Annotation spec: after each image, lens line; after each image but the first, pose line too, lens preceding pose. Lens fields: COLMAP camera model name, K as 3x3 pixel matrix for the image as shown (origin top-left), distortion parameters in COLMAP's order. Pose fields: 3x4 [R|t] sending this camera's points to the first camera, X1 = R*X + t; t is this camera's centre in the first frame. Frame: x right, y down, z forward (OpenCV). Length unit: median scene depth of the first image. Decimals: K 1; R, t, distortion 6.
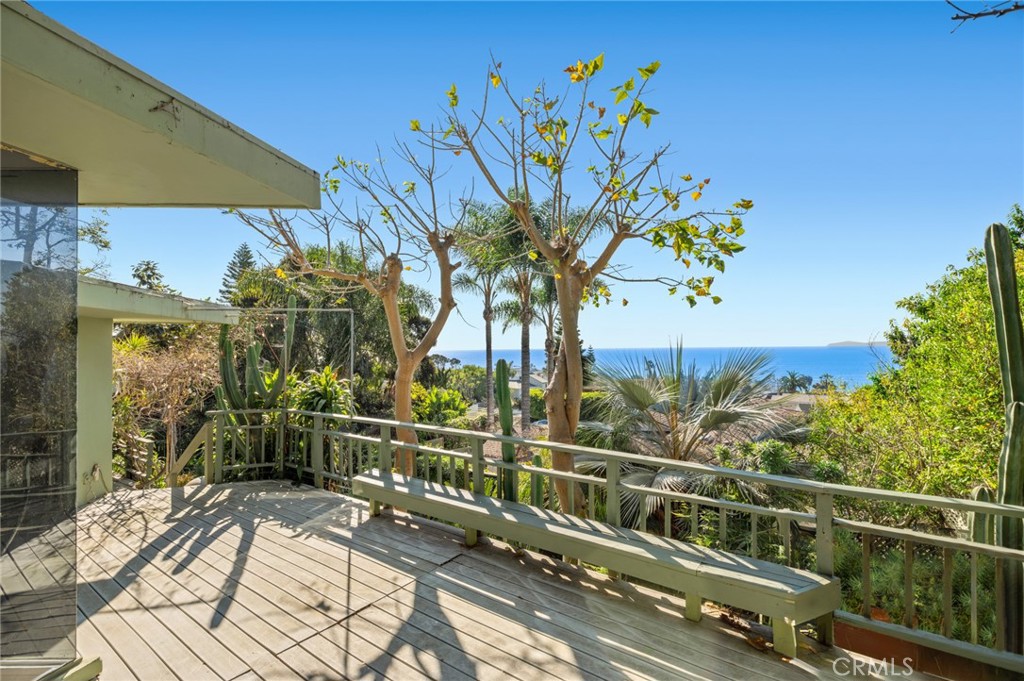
lens RADIAL K [[474.9, 0, 509.4], [0, 474.9, 345.0], [0, 0, 1]] dist [0.002312, 0.000051]
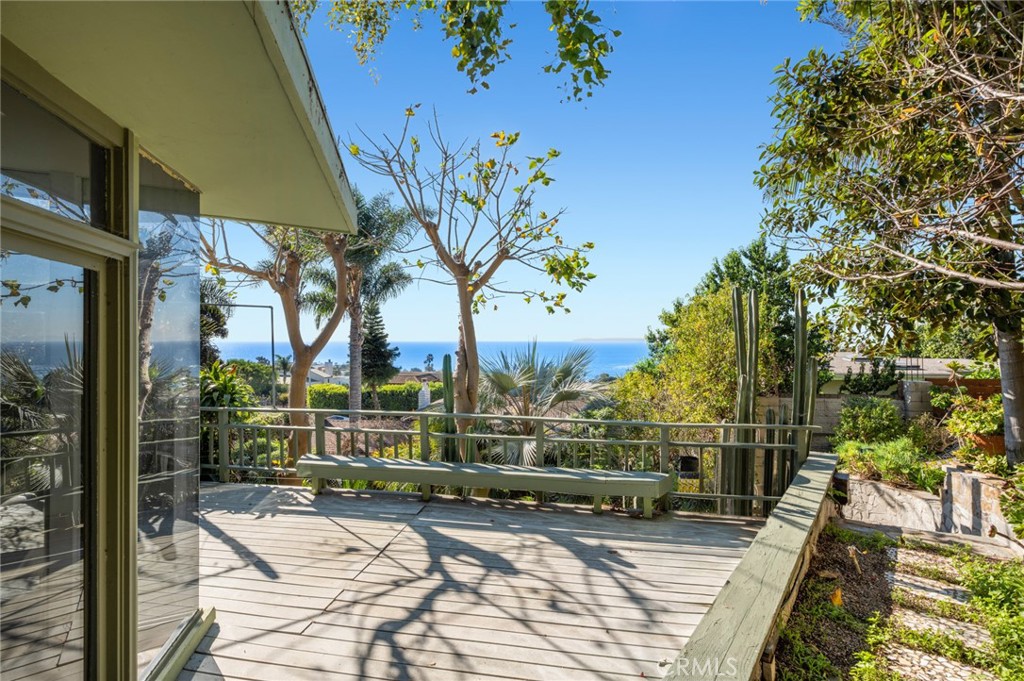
lens RADIAL K [[474.9, 0, 514.9], [0, 474.9, 342.2], [0, 0, 1]] dist [0.002312, 0.000051]
pose [[0.893266, 0.009878, 0.449419, -0.381120], [-0.013376, 0.999900, 0.004608, -0.008207], [-0.449329, -0.010127, 0.893309, -0.202632]]
